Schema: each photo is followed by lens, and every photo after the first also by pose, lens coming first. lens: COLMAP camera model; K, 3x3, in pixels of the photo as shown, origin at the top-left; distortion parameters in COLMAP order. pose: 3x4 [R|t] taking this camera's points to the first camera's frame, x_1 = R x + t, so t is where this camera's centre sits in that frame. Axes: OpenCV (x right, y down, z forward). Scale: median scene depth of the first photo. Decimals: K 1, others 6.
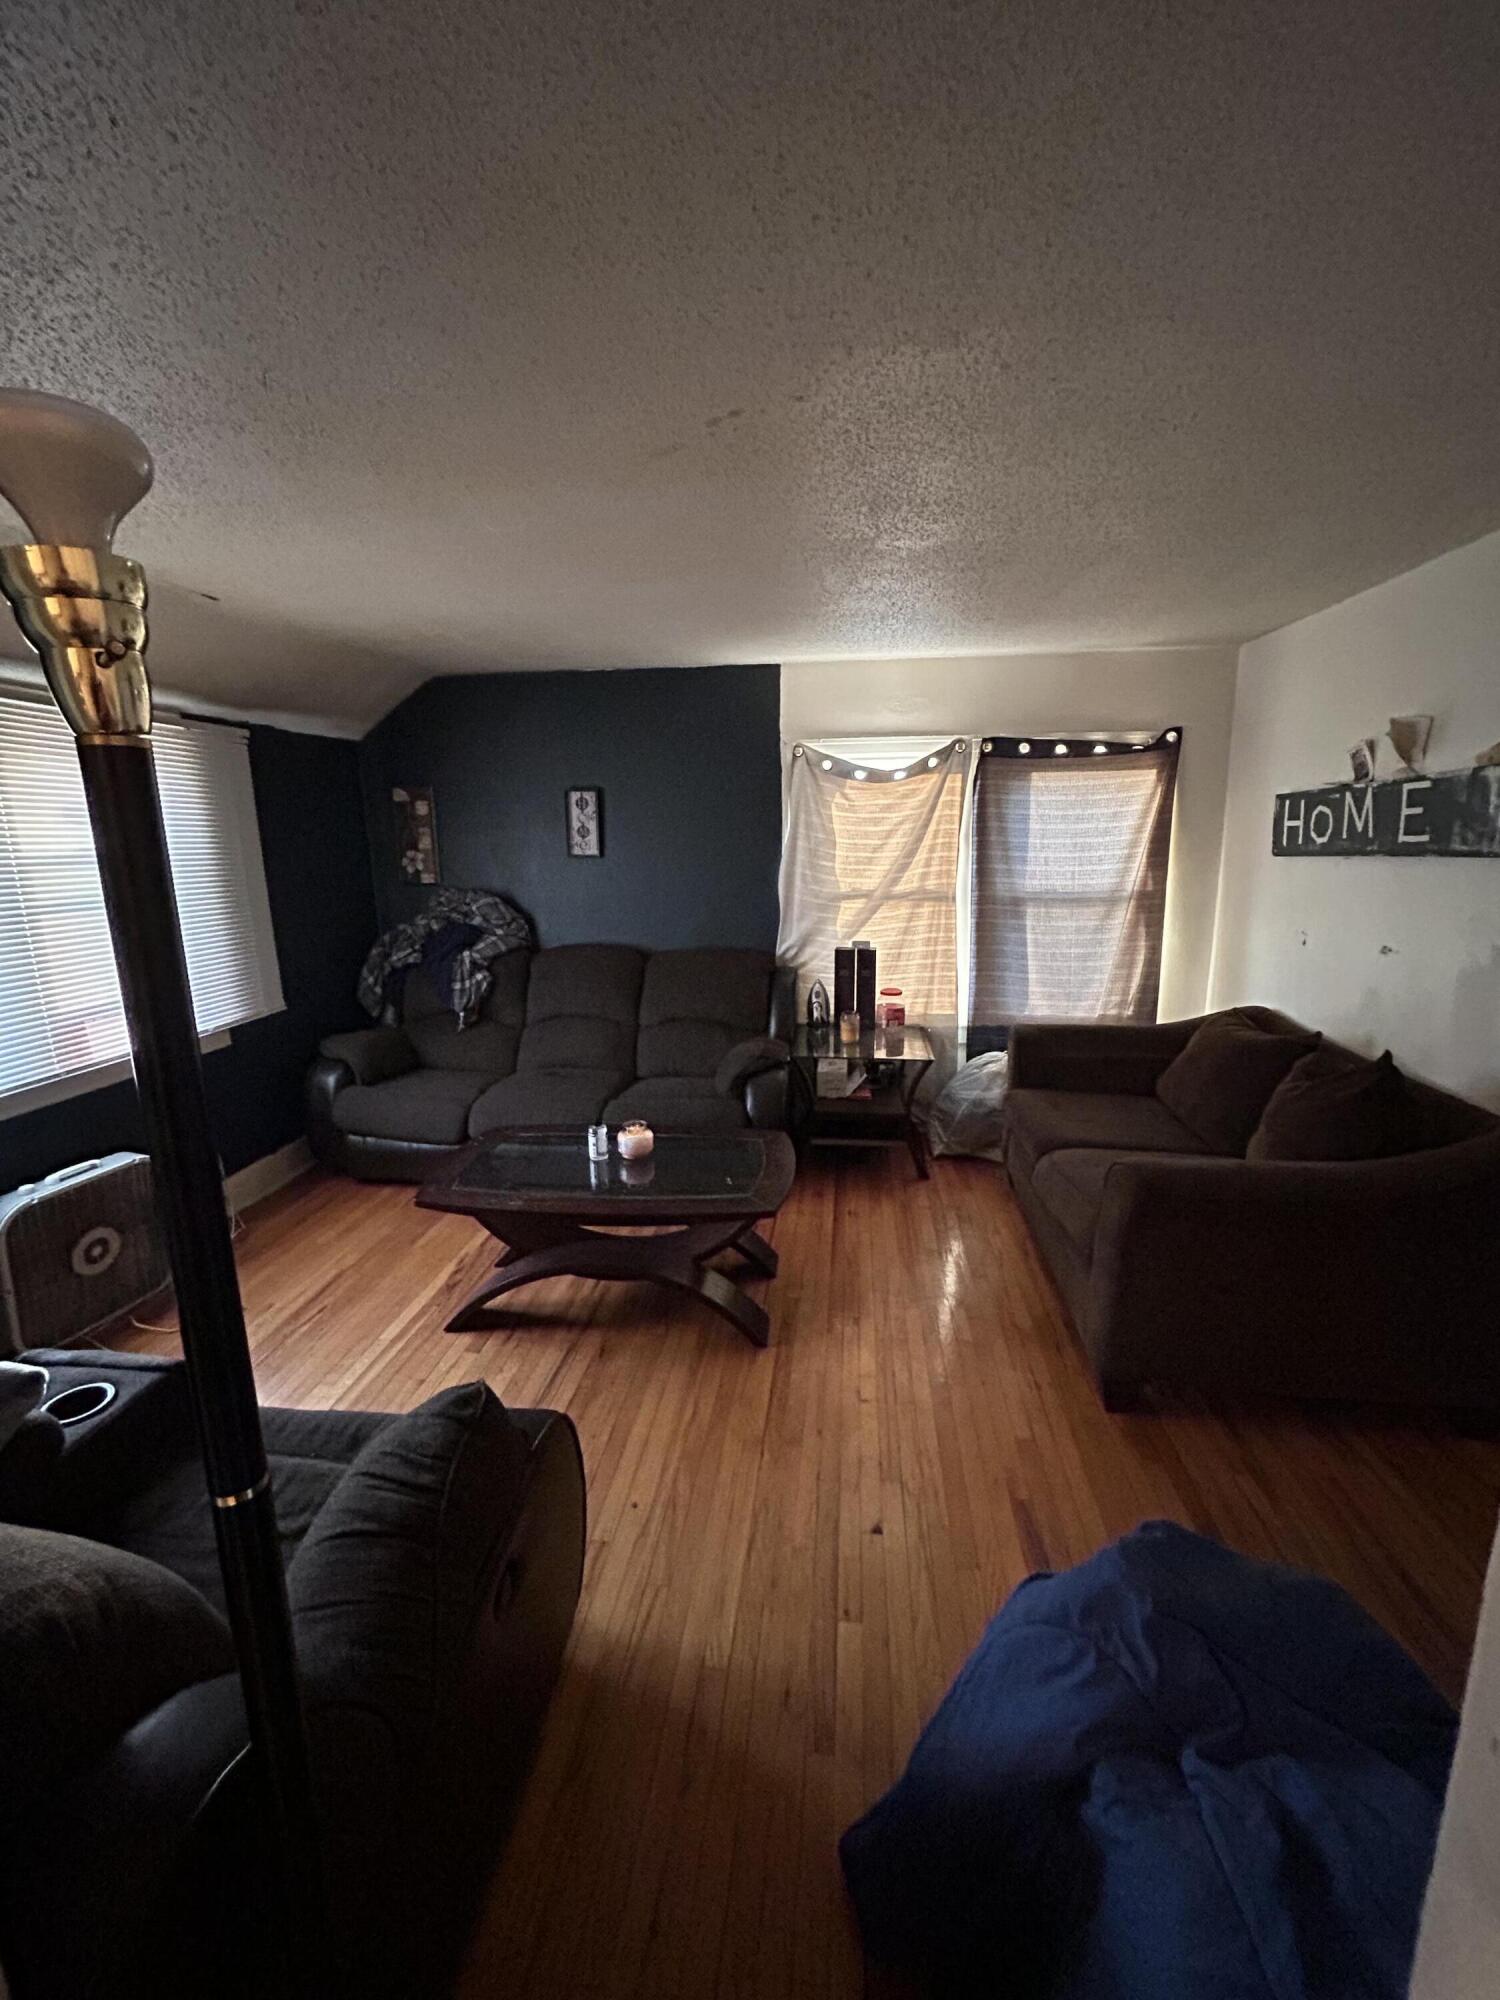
lens RADIAL K [[799.0, 0, 757.1], [0, 799.0, 1001.5], [0, 0, 1]] dist [0.003430, 0.000149]
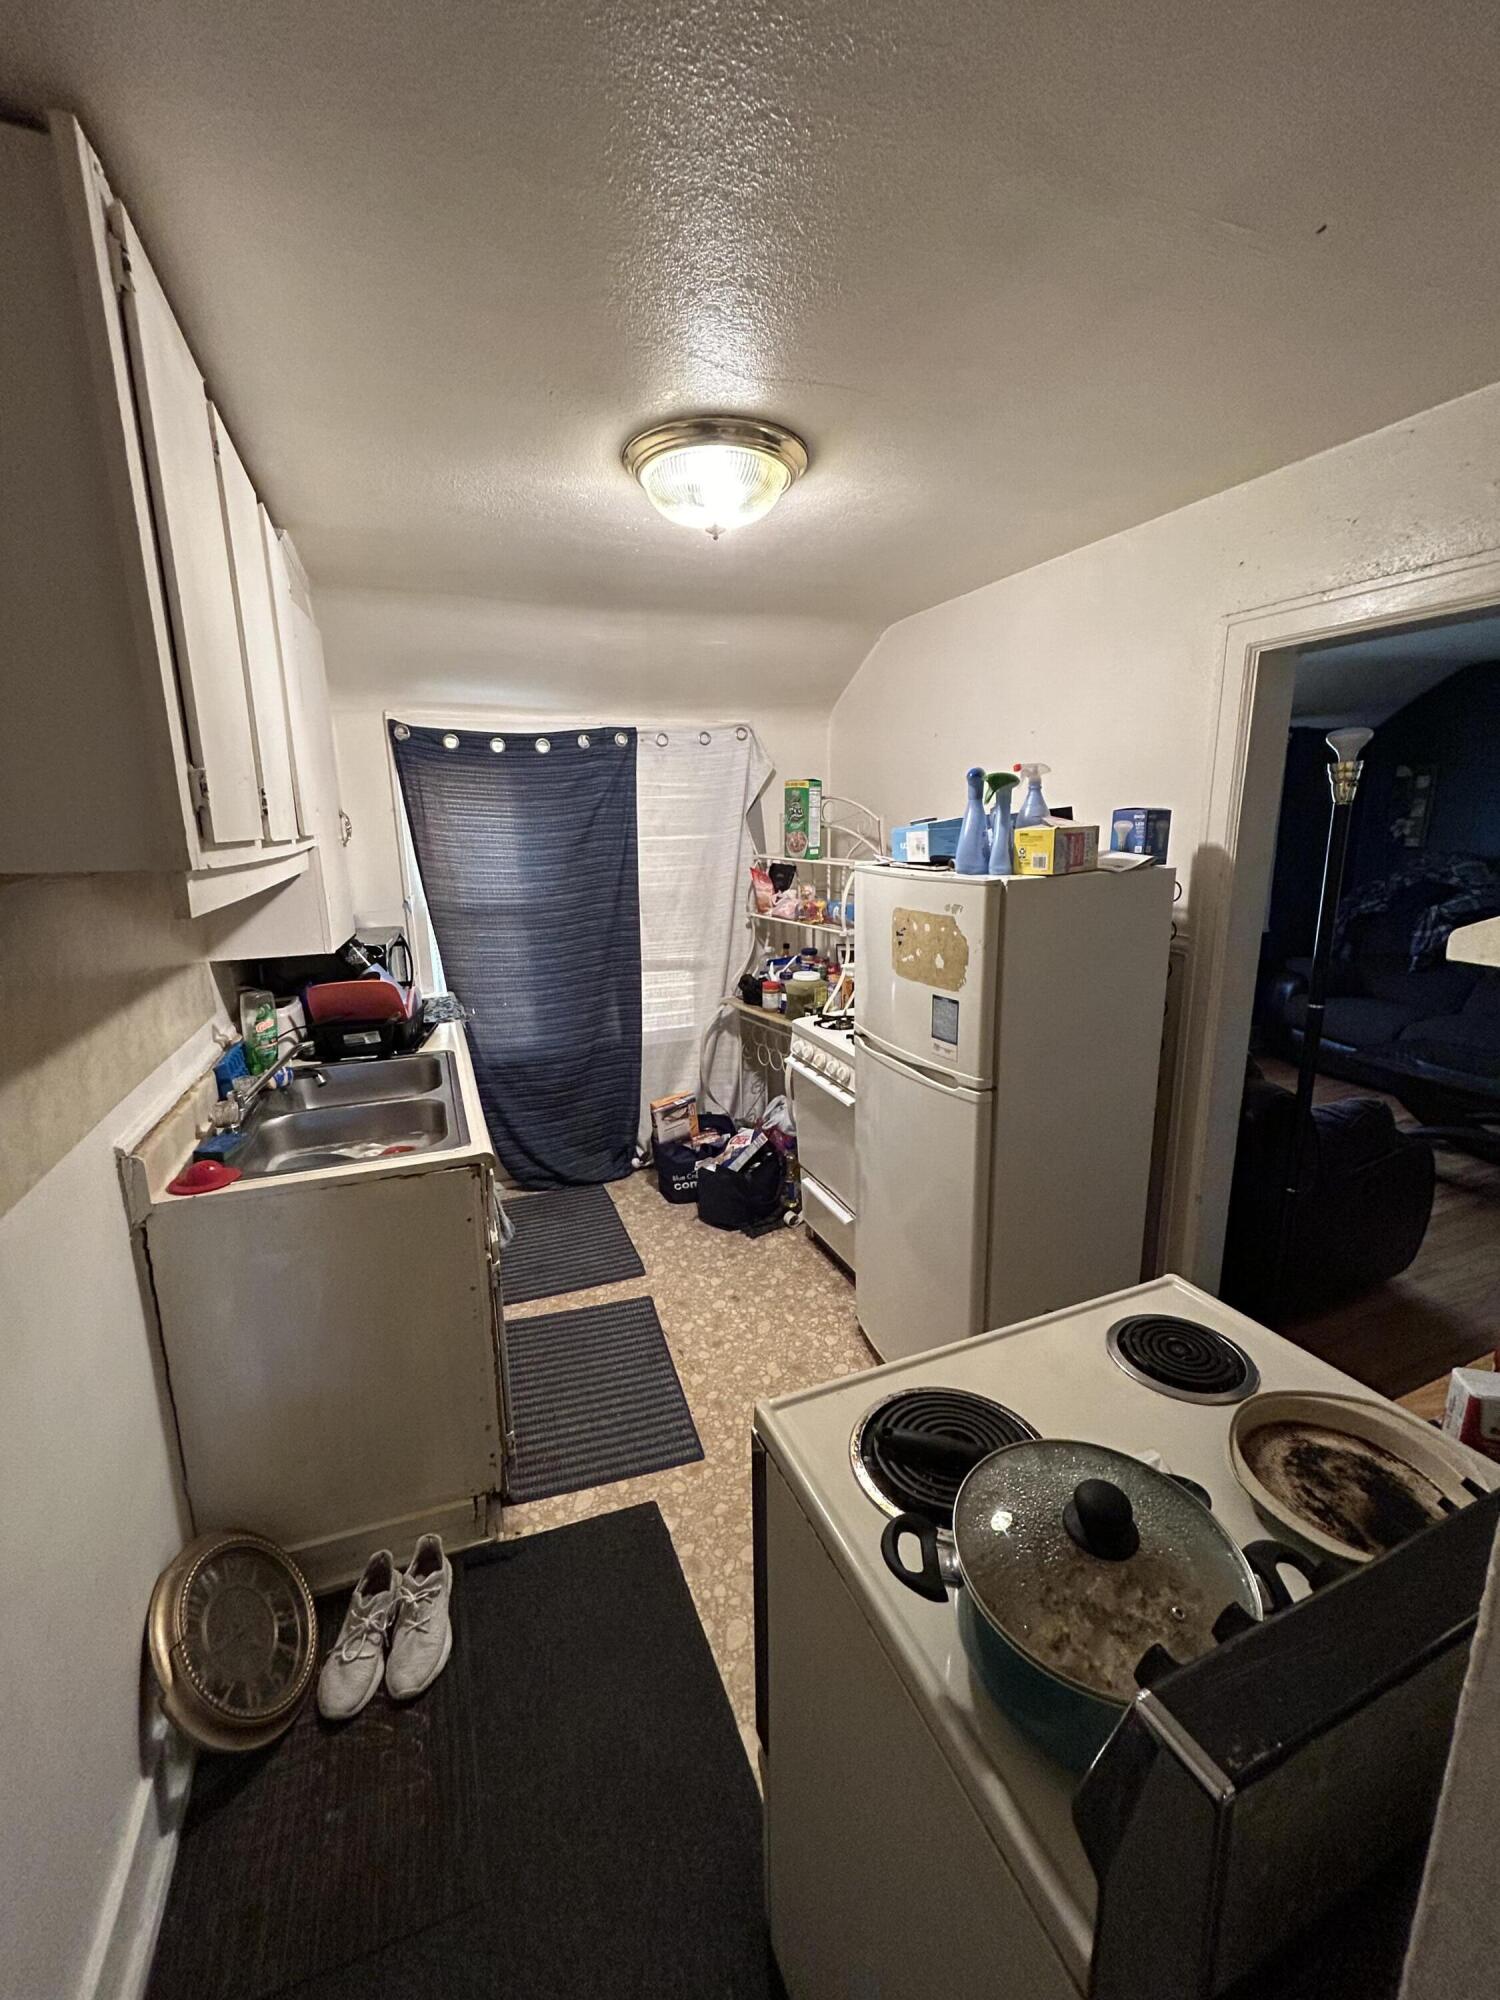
lens RADIAL K [[799.0, 0, 752.7], [0, 799.0, 997.3], [0, 0, 1]] dist [0.003430, 0.000149]
pose [[0.485061, 0.193729, -0.852751, 0.170013], [-0.160764, 0.978287, 0.130803, 0.072565], [0.859576, 0.073645, 0.505673, -0.421767]]
